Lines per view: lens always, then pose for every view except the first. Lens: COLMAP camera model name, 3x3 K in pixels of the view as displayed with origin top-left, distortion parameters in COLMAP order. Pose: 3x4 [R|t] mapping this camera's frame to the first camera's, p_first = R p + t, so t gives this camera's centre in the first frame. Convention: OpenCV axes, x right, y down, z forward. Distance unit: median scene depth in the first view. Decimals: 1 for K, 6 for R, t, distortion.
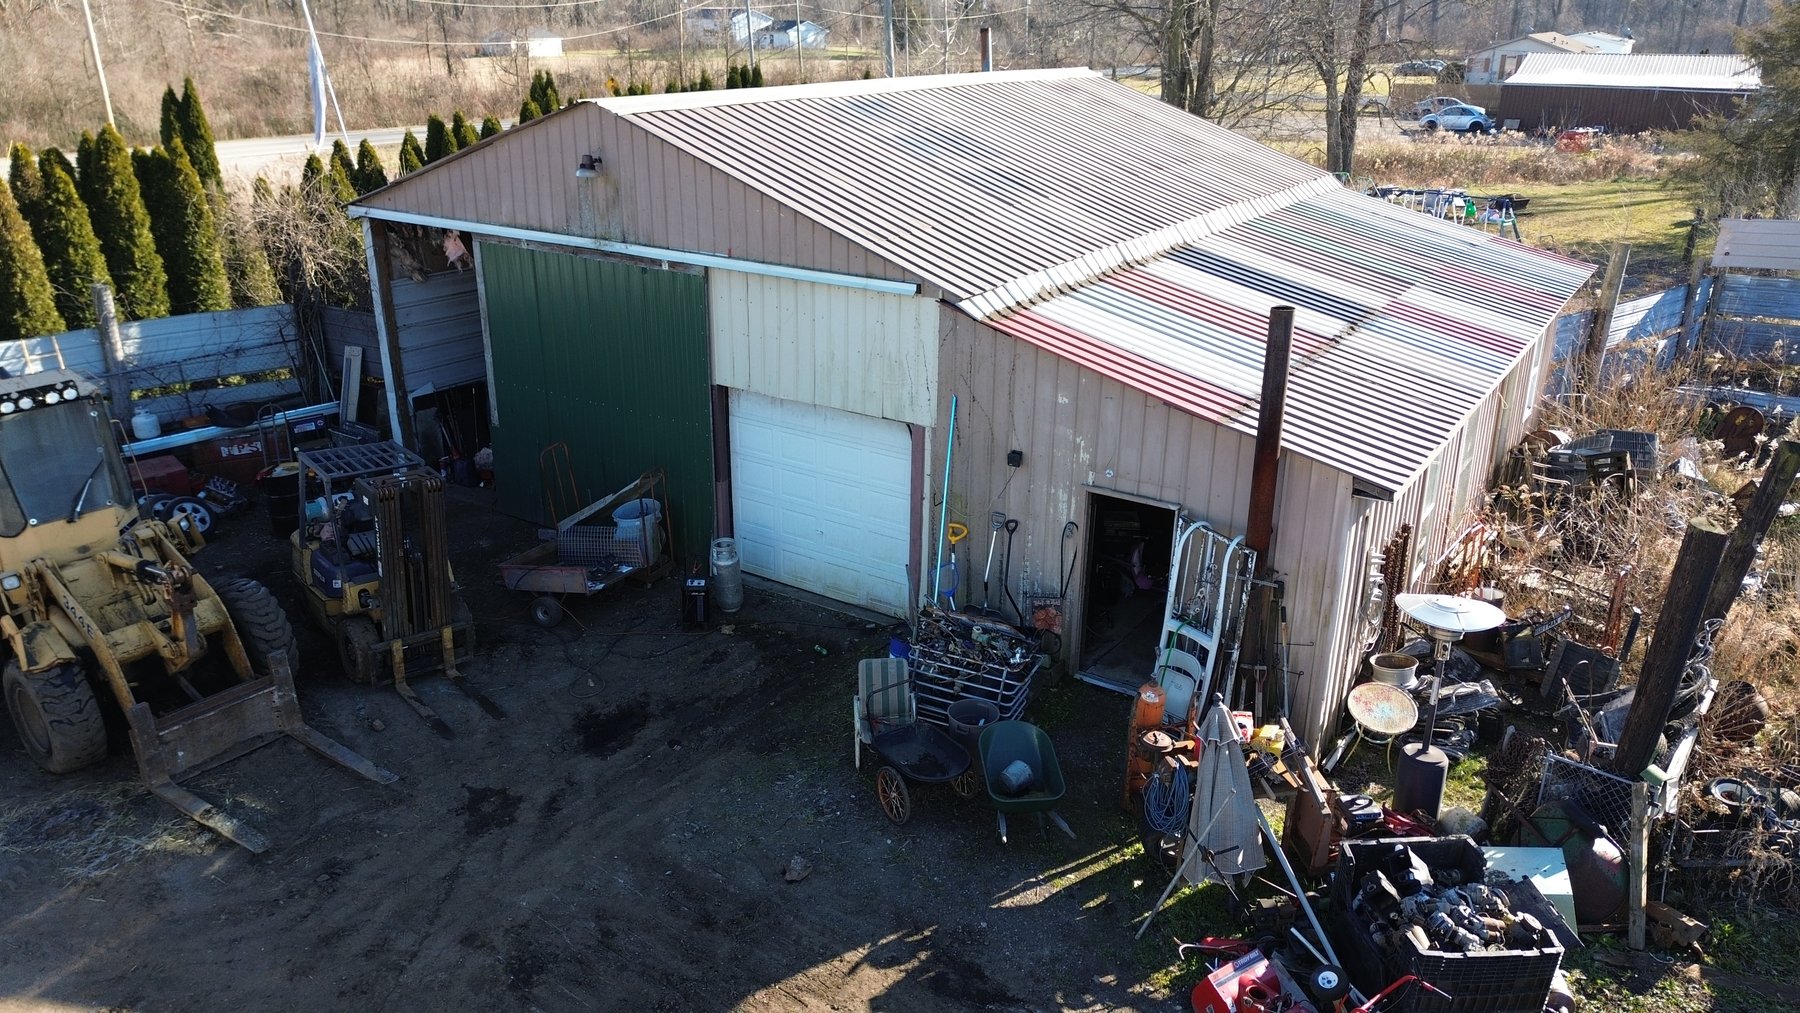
lens RADIAL K [[1266.4, 0, 905.5], [0, 1266.4, 503.0], [0, 0, 1]] dist [0.066537, -0.062606]
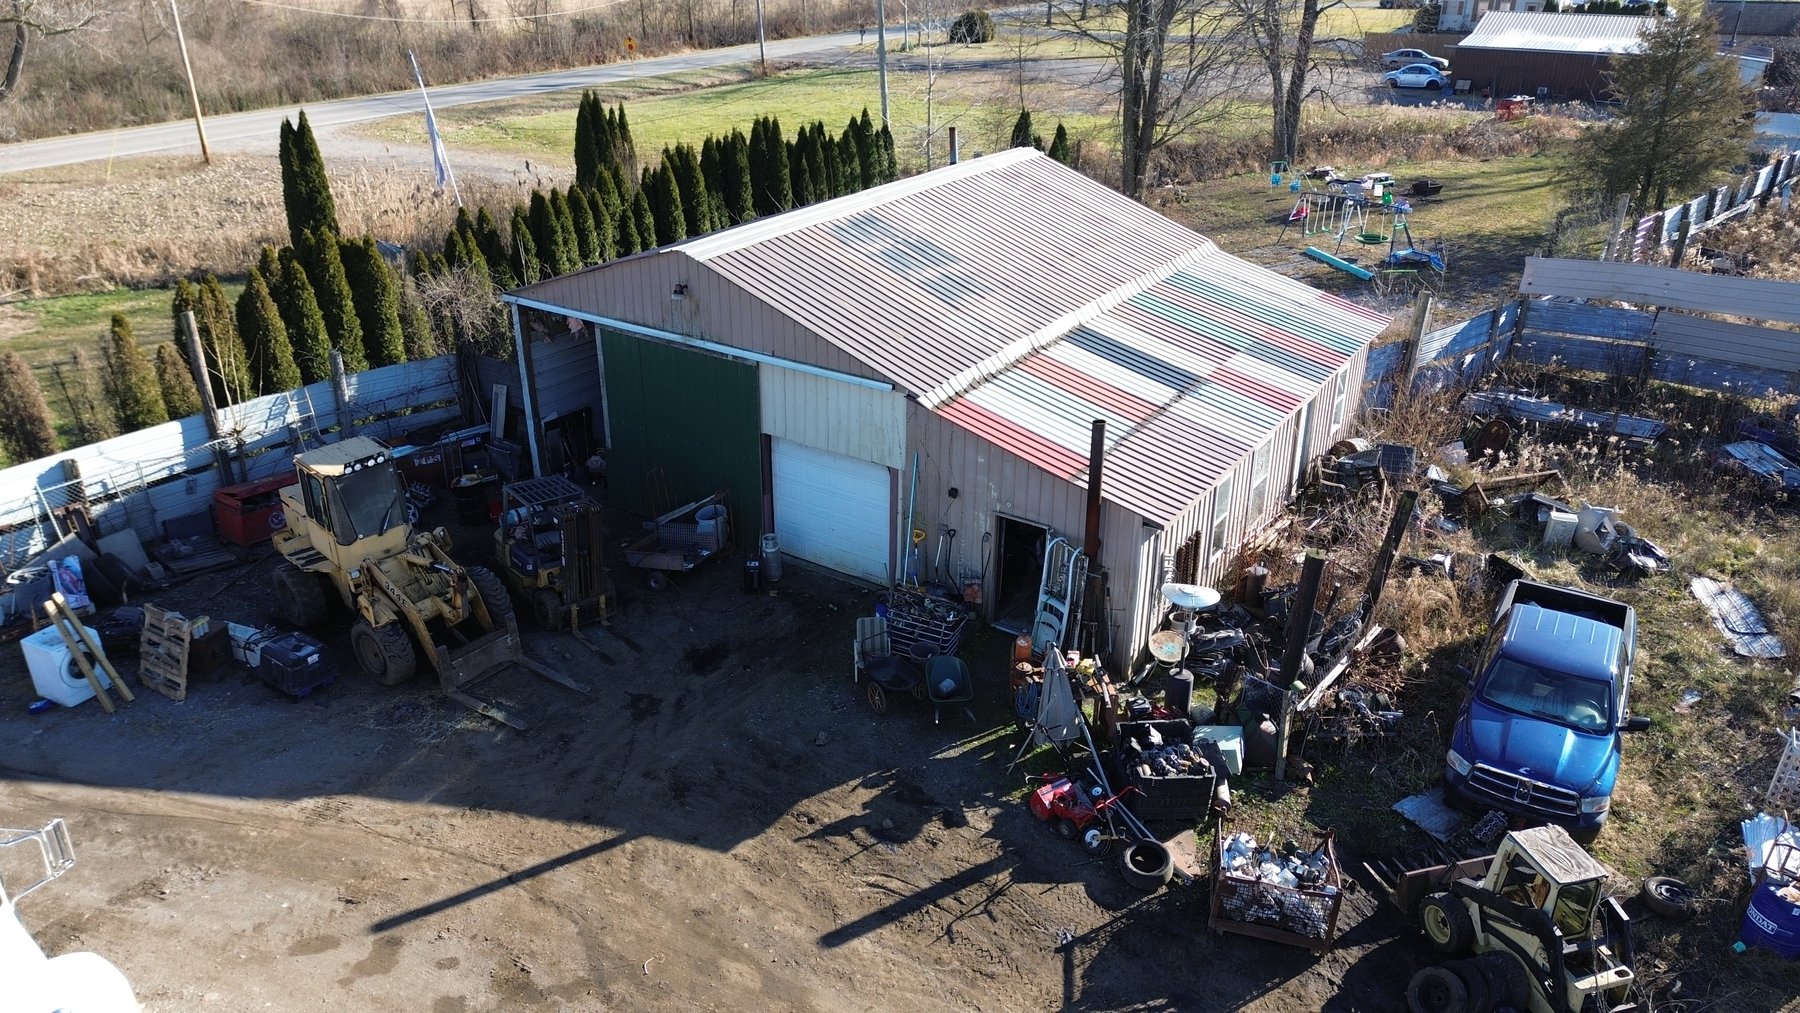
lens RADIAL K [[1266.4, 0, 903.0], [0, 1266.4, 493.3], [0, 0, 1]] dist [0.066537, -0.062606]
pose [[0.999984, -0.001690, -0.005399, 0.029672], [0.002042, 0.997831, 0.065800, -0.134455], [0.005276, -0.065810, 0.997818, -0.583784]]
